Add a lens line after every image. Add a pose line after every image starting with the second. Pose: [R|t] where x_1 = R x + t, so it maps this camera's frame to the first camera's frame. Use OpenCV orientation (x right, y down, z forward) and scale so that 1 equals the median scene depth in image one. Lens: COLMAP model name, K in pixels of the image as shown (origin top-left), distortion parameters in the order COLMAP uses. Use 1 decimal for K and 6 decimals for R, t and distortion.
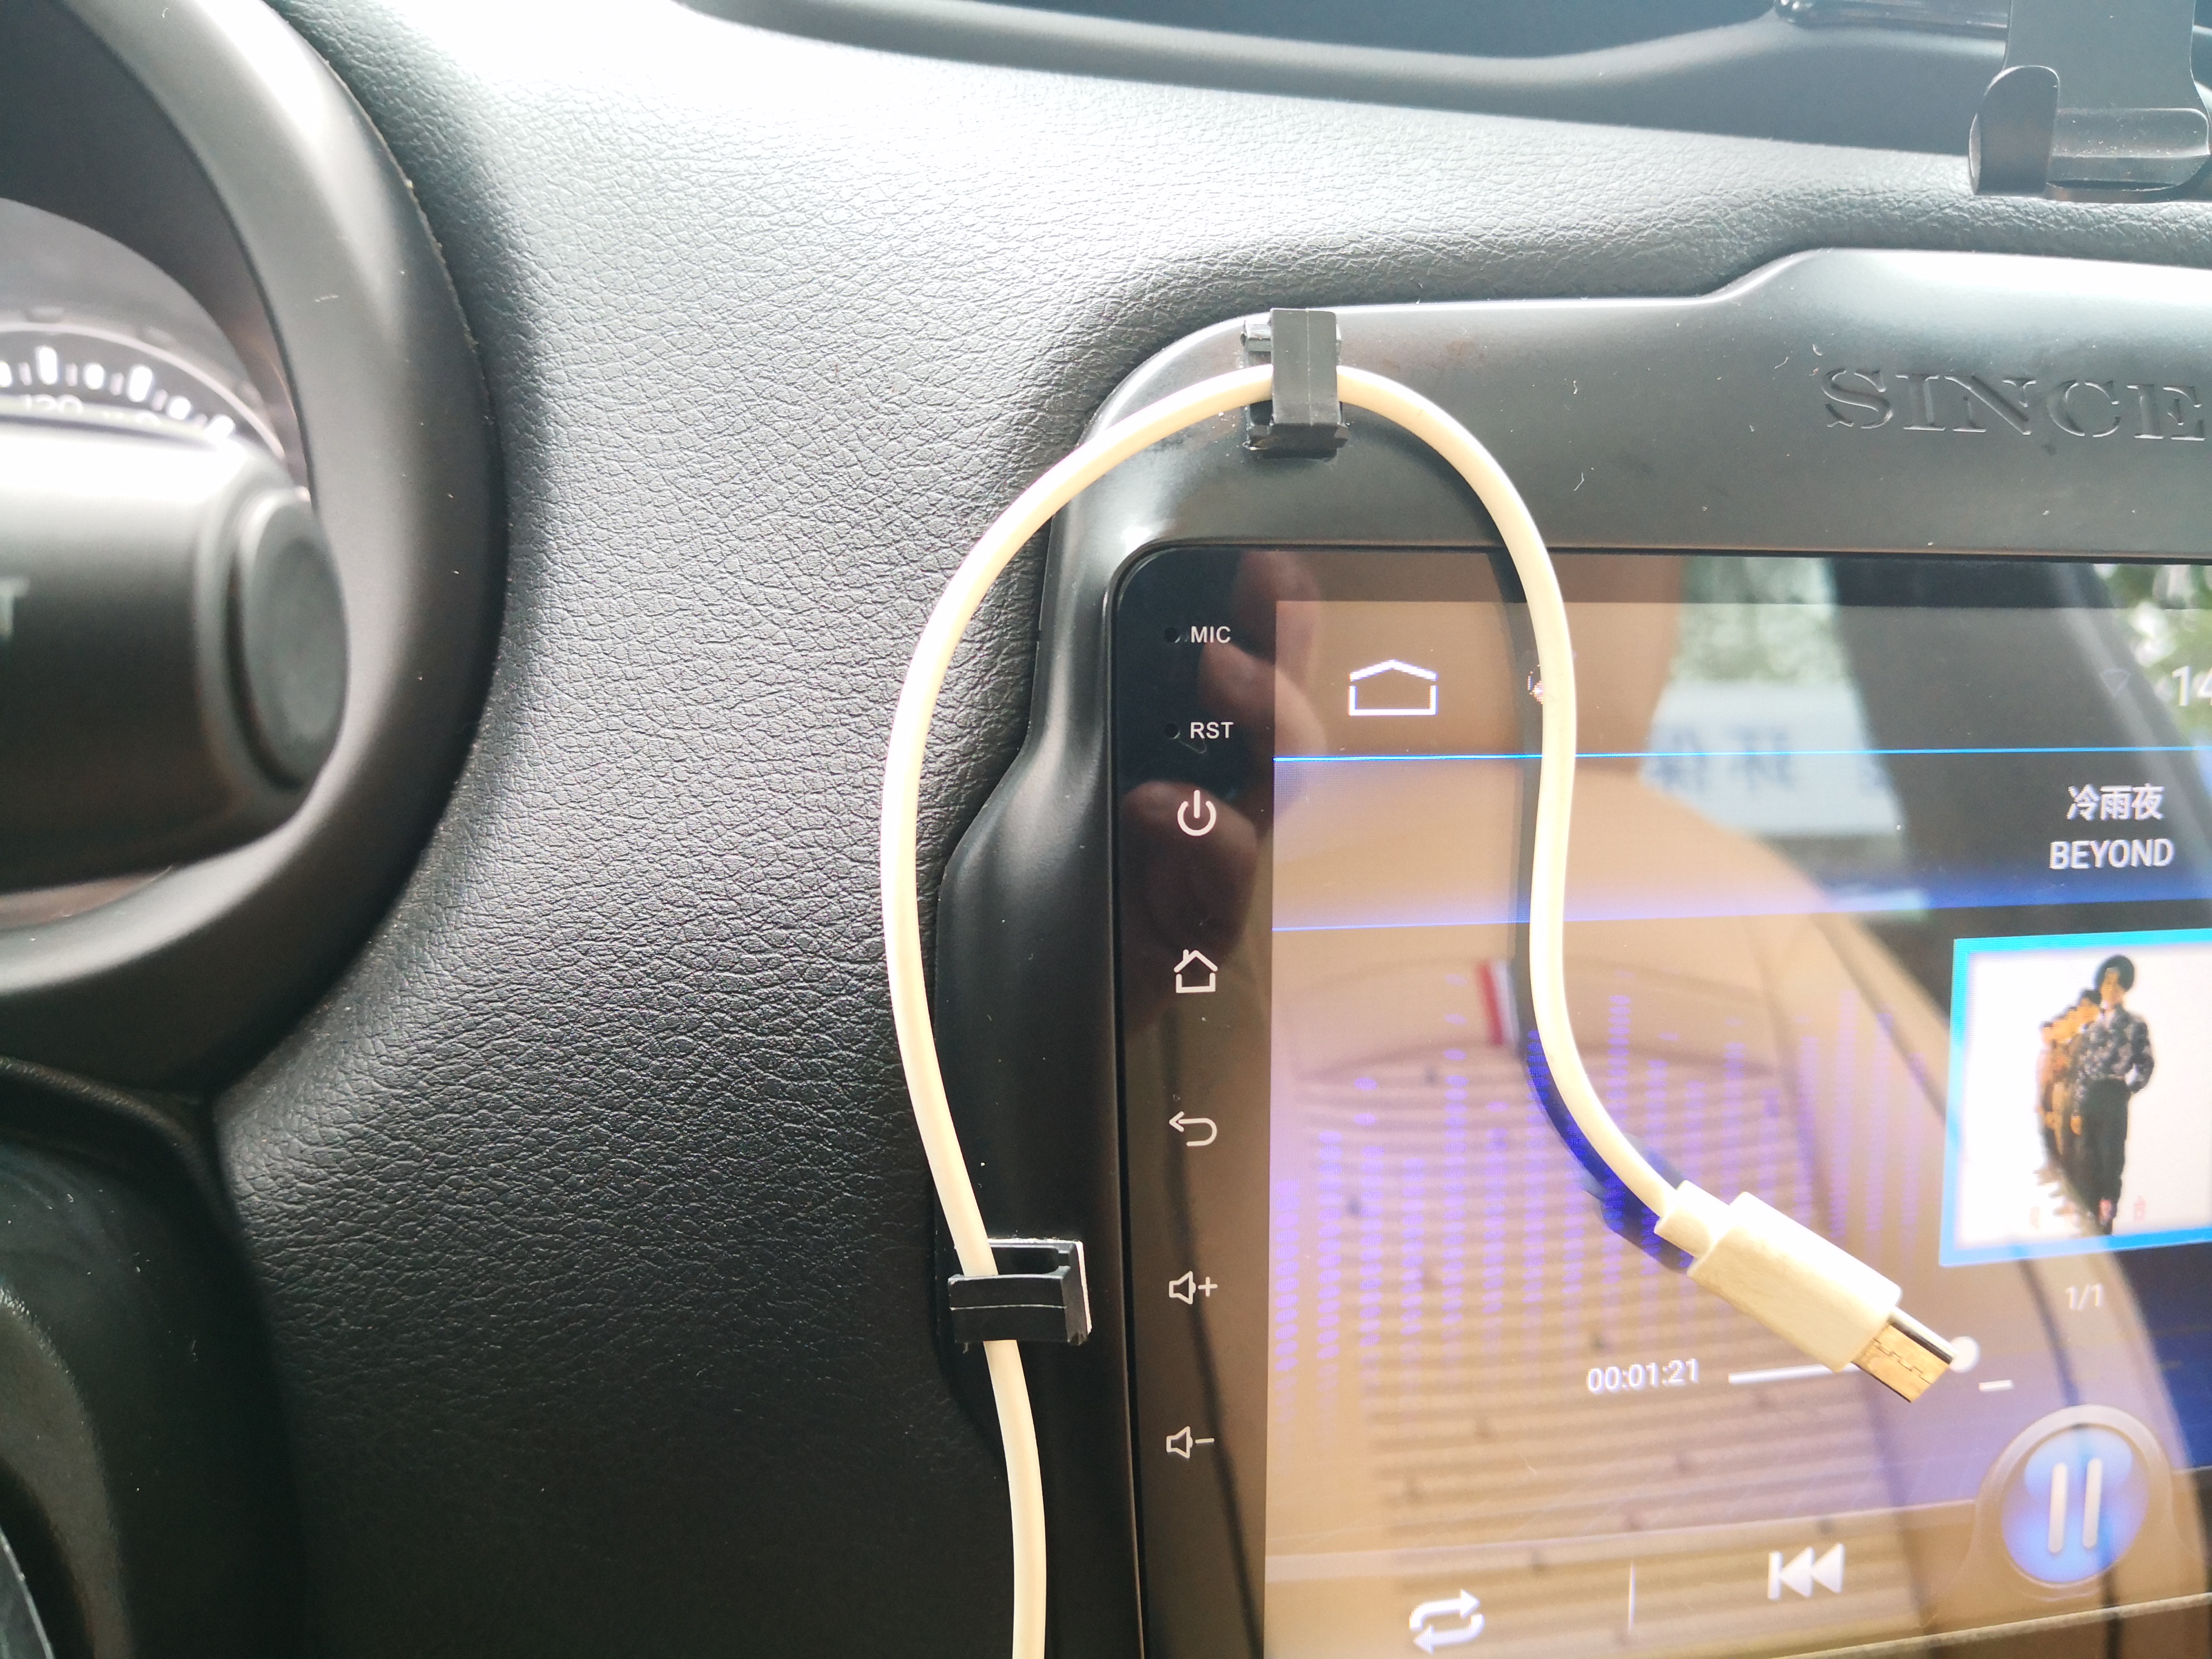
lens RADIAL K [[1773.0, 0, 1106.0], [0, 1773.0, 829.5], [0, 0, 1]] dist [0.050391, -0.080829]
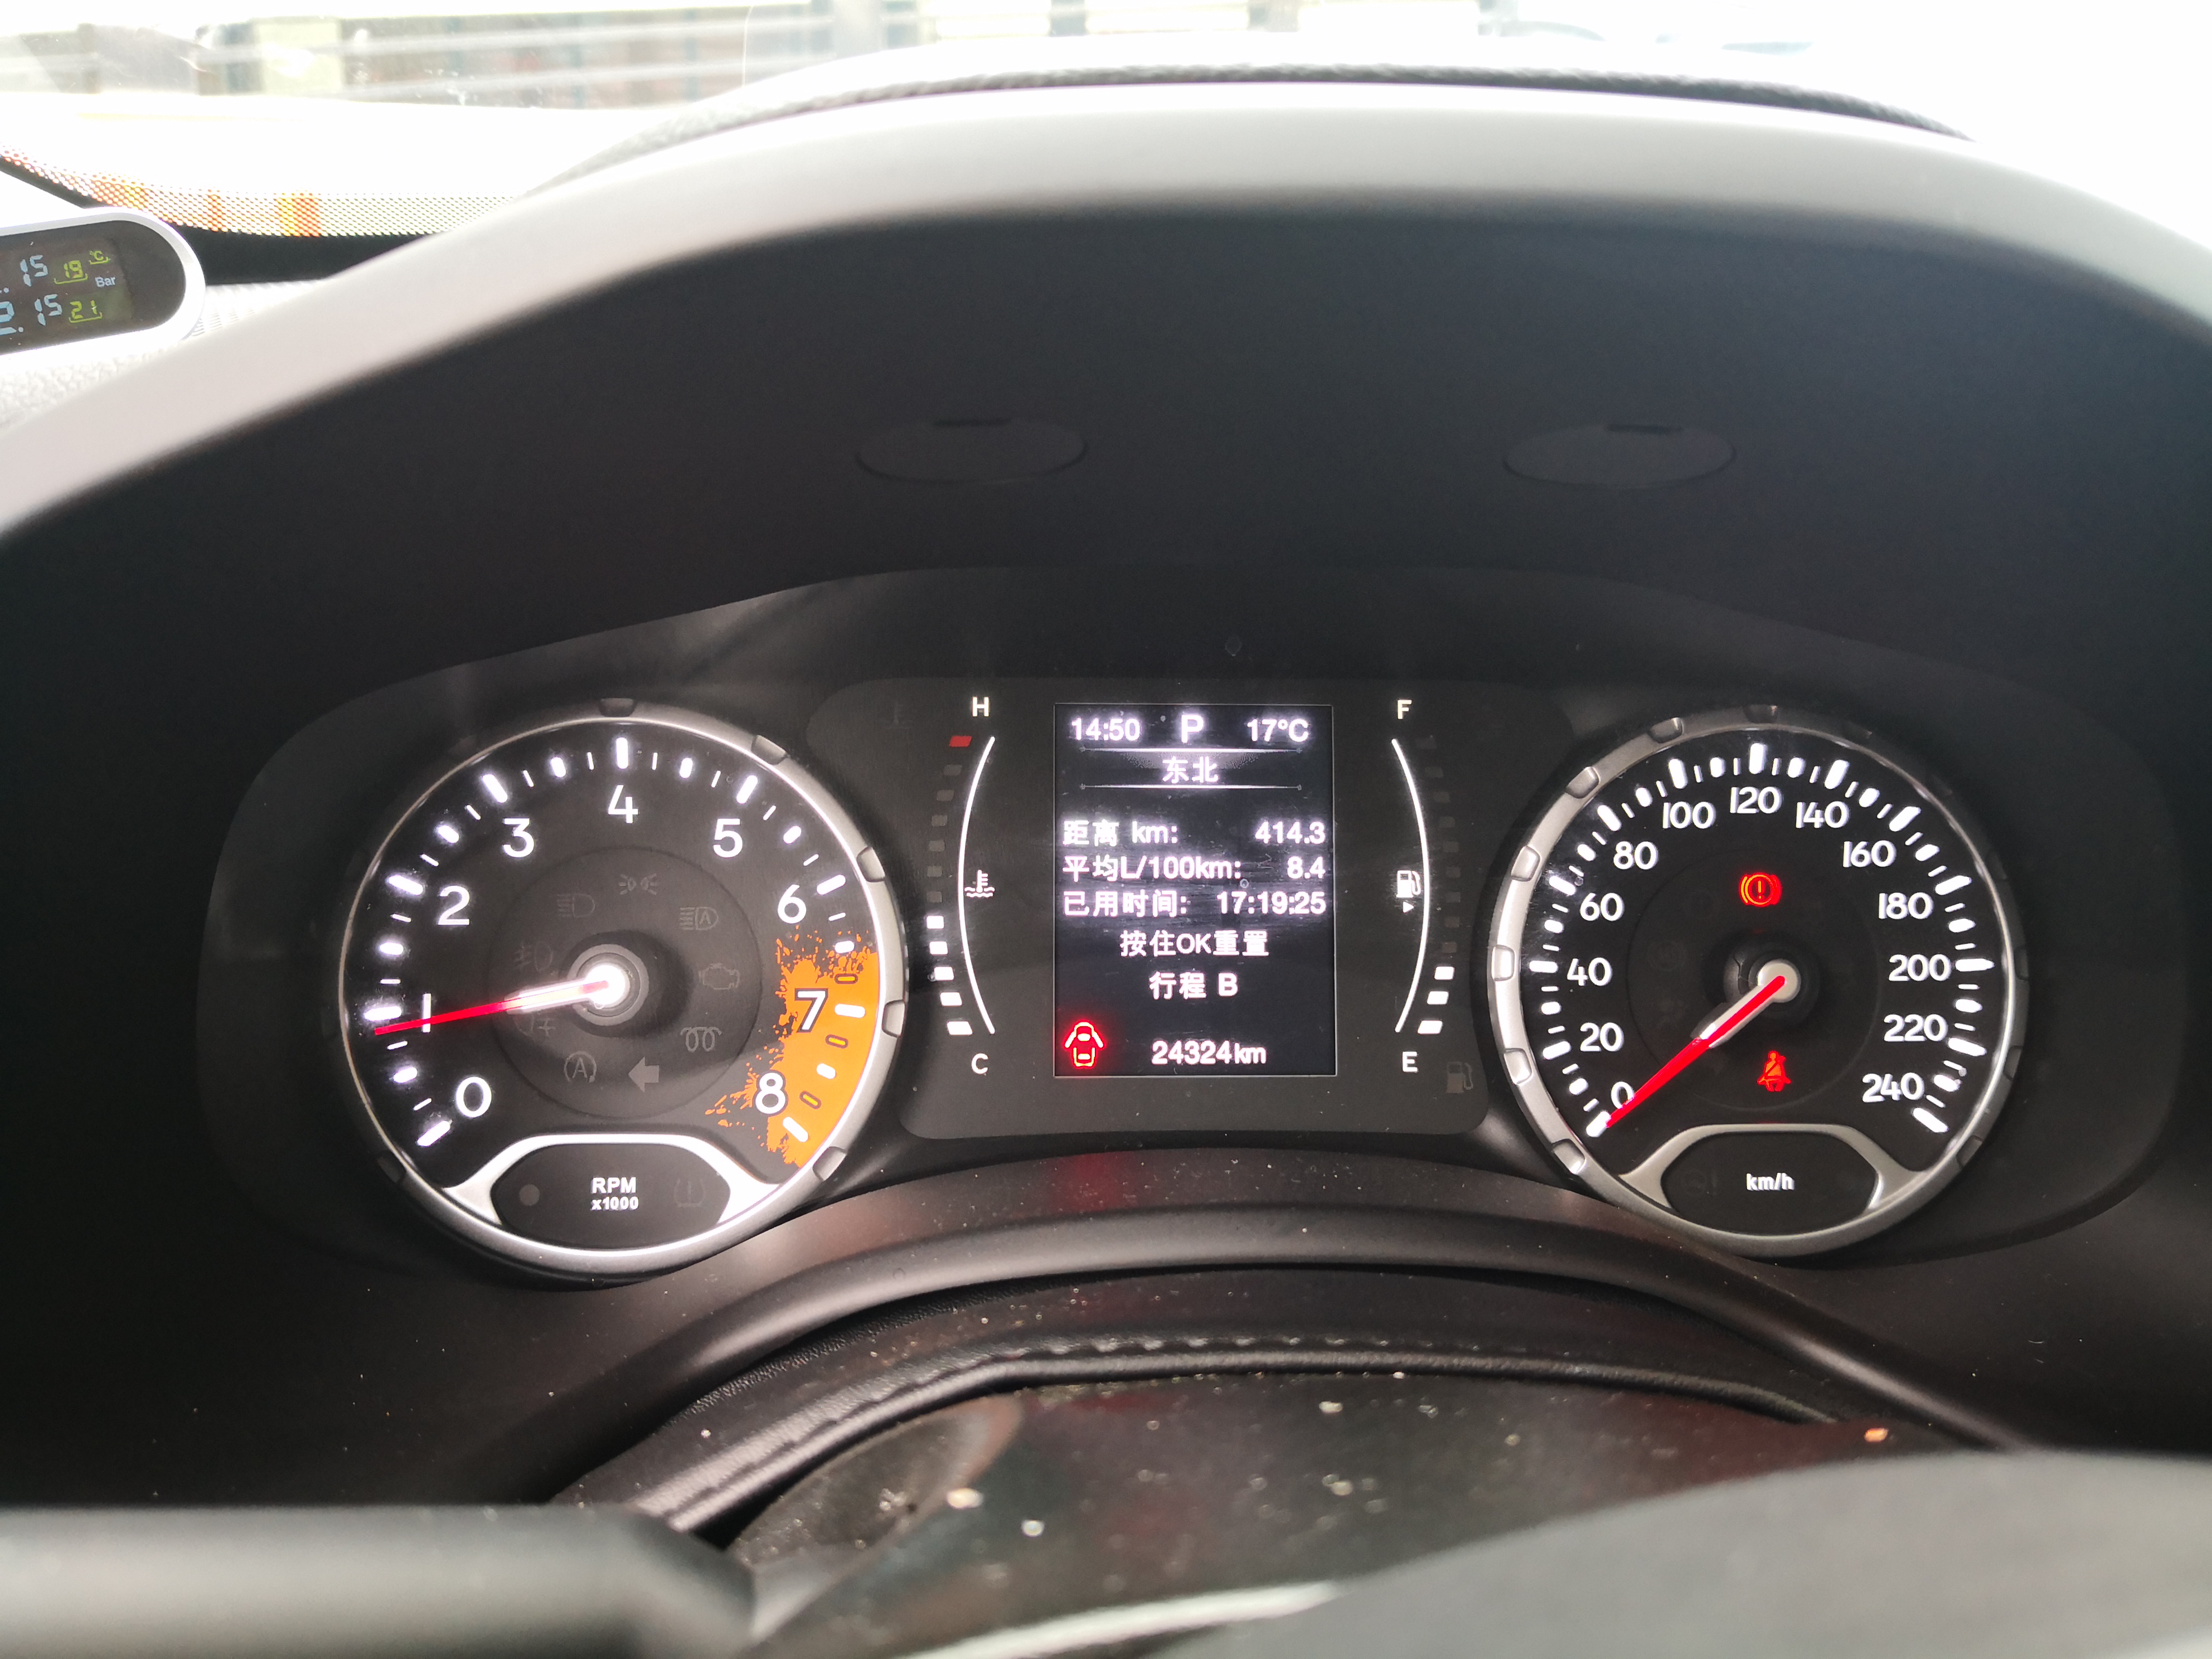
lens RADIAL K [[1773.0, 0, 1106.0], [0, 1773.0, 829.5], [0, 0, 1]] dist [0.050391, -0.080829]
pose [[0.986368, 0.024848, -0.162667, -1.367485], [-0.025934, 0.999653, -0.004558, -0.345645], [0.162497, 0.008715, 0.986671, -0.189259]]
